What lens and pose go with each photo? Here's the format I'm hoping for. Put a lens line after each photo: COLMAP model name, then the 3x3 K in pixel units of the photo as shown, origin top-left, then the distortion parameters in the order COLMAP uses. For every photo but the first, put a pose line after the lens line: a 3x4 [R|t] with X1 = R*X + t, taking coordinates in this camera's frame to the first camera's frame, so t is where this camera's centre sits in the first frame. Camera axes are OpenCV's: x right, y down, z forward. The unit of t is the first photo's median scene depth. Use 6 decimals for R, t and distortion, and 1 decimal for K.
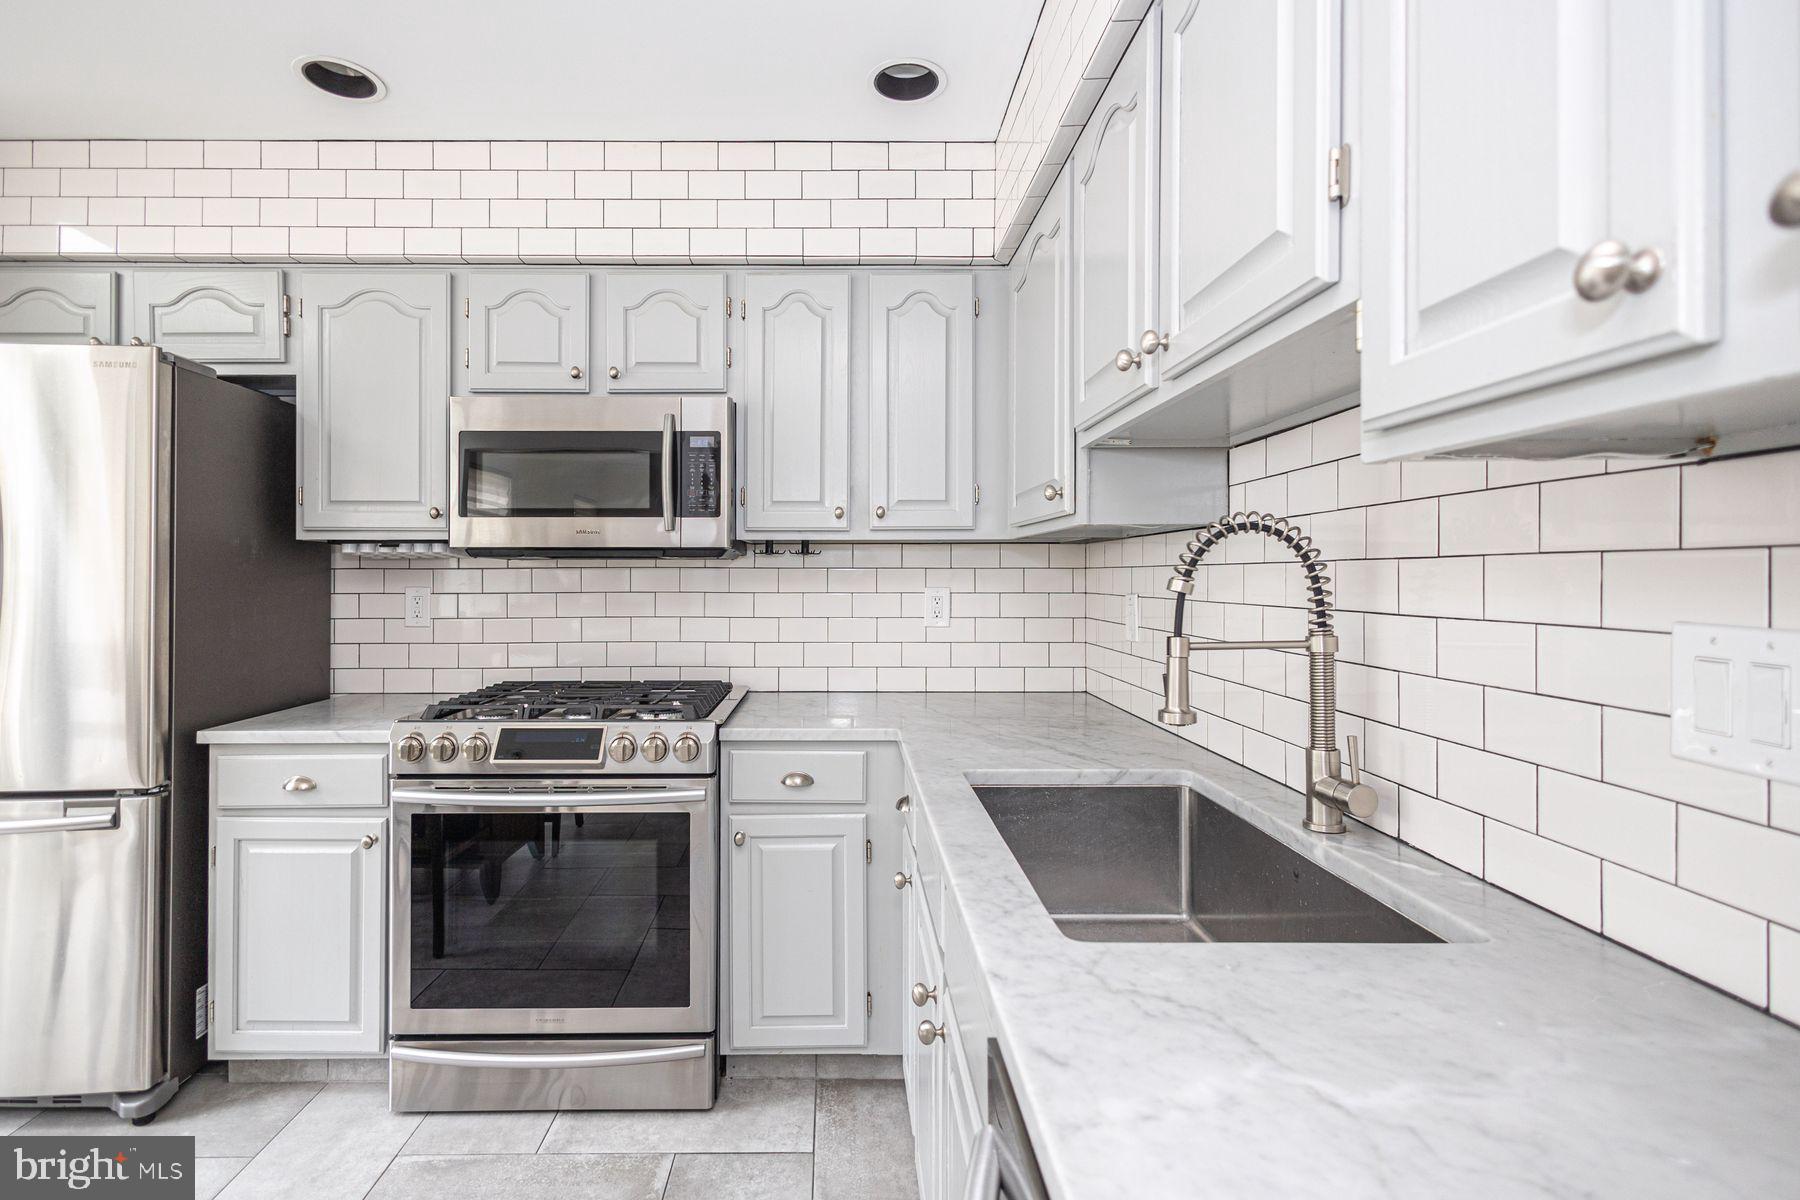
lens RADIAL K [[864.3, 0, 871.6], [0, 864.3, 575.2], [0, 0, 1]] dist [0.007779, -0.000327]
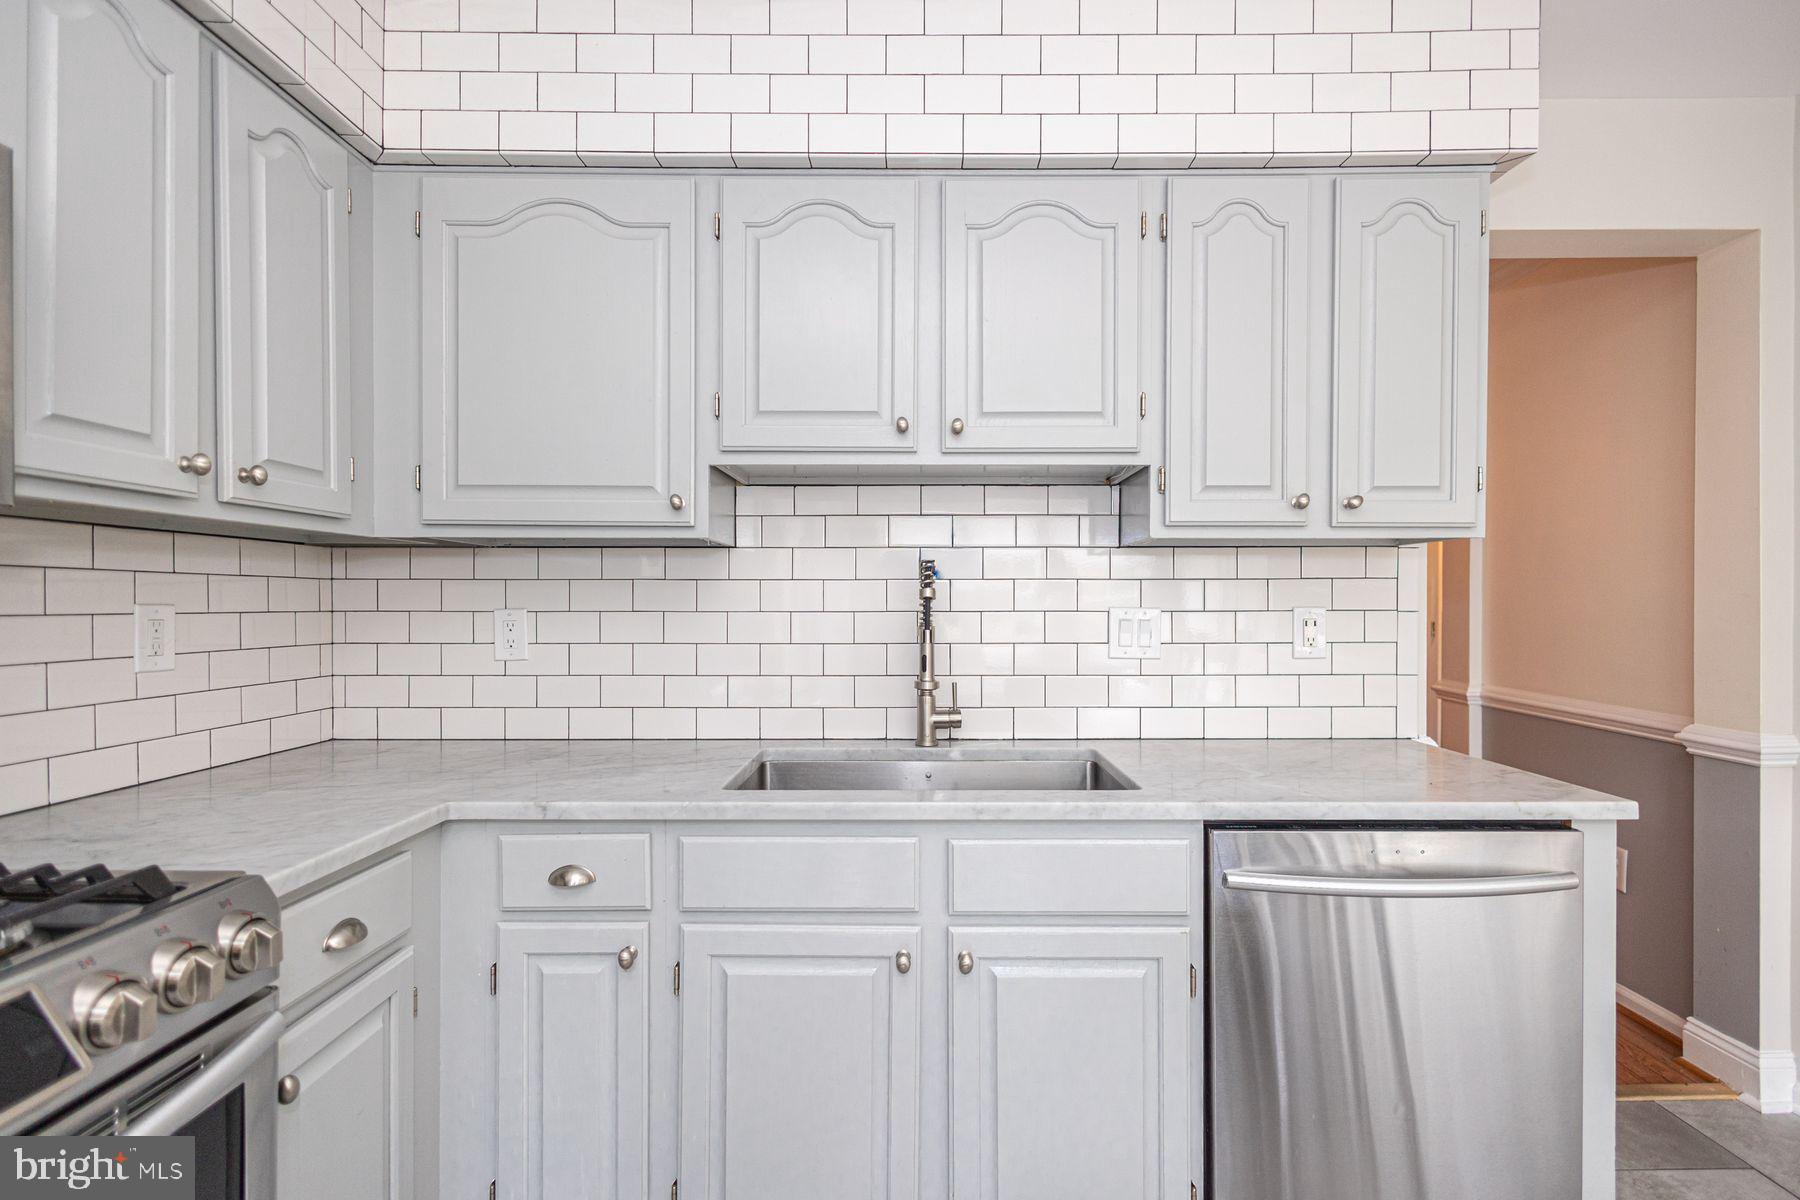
lens RADIAL K [[864.3, 0, 871.6], [0, 864.3, 575.2], [0, 0, 1]] dist [0.007779, -0.000327]
pose [[0.024153, 0.034709, 0.999106, -0.622884], [0.001056, 0.999396, -0.034744, 0.018760], [-0.999708, 0.001894, 0.024102, 0.601887]]
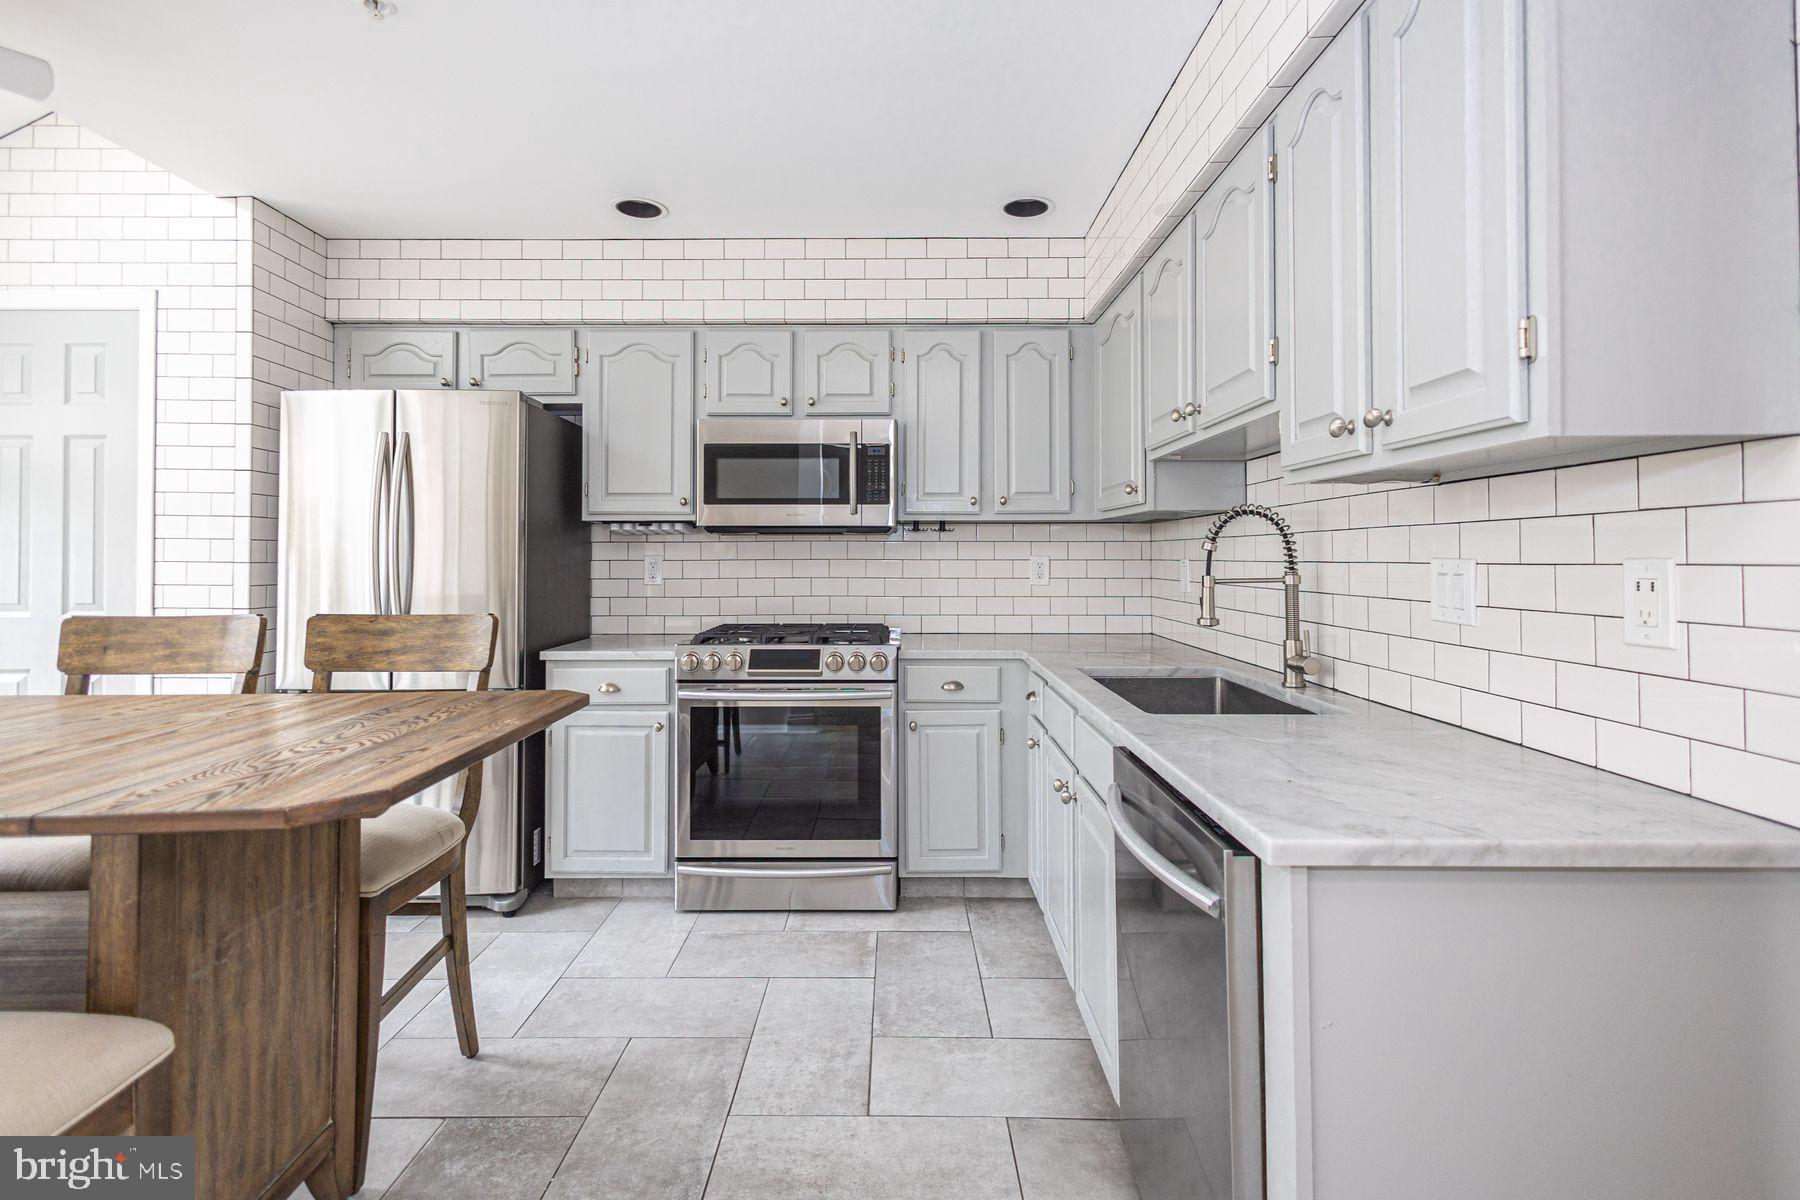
lens RADIAL K [[890.2, 0, 893.7], [0, 890.2, 534.5], [0, 0, 1]] dist [0.003622, -0.000185]
pose [[0.999471, -0.000084, -0.032535, -0.129482], [-0.000755, 0.999668, -0.025770, 0.020555], [0.032526, 0.025781, 0.999138, -0.478260]]
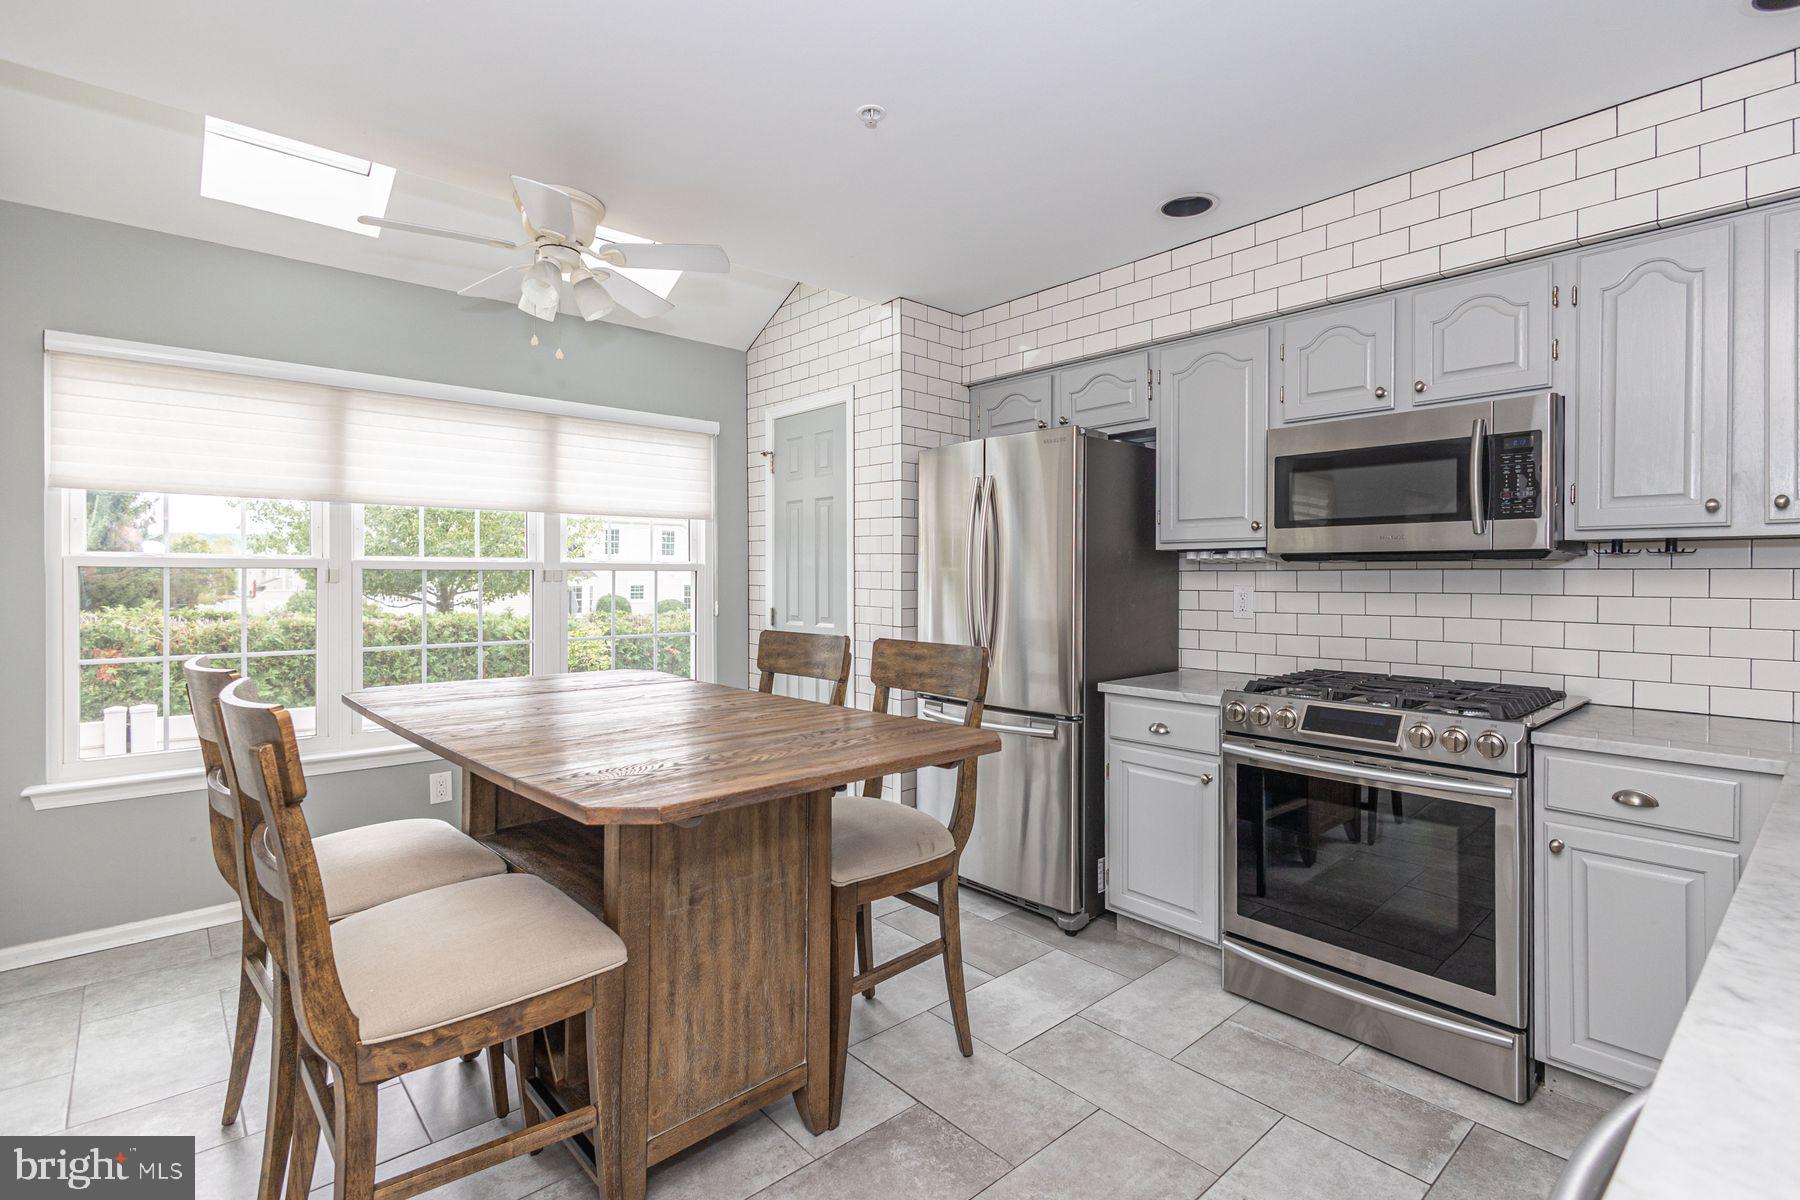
lens RADIAL K [[864.3, 0, 871.6], [0, 864.3, 575.2], [0, 0, 1]] dist [0.007779, -0.000327]
pose [[0.625938, 0.001130, -0.779872, 0.123074], [0.000955, 0.999997, 0.002216, -0.005948], [0.779872, -0.002132, 0.625935, -0.211796]]
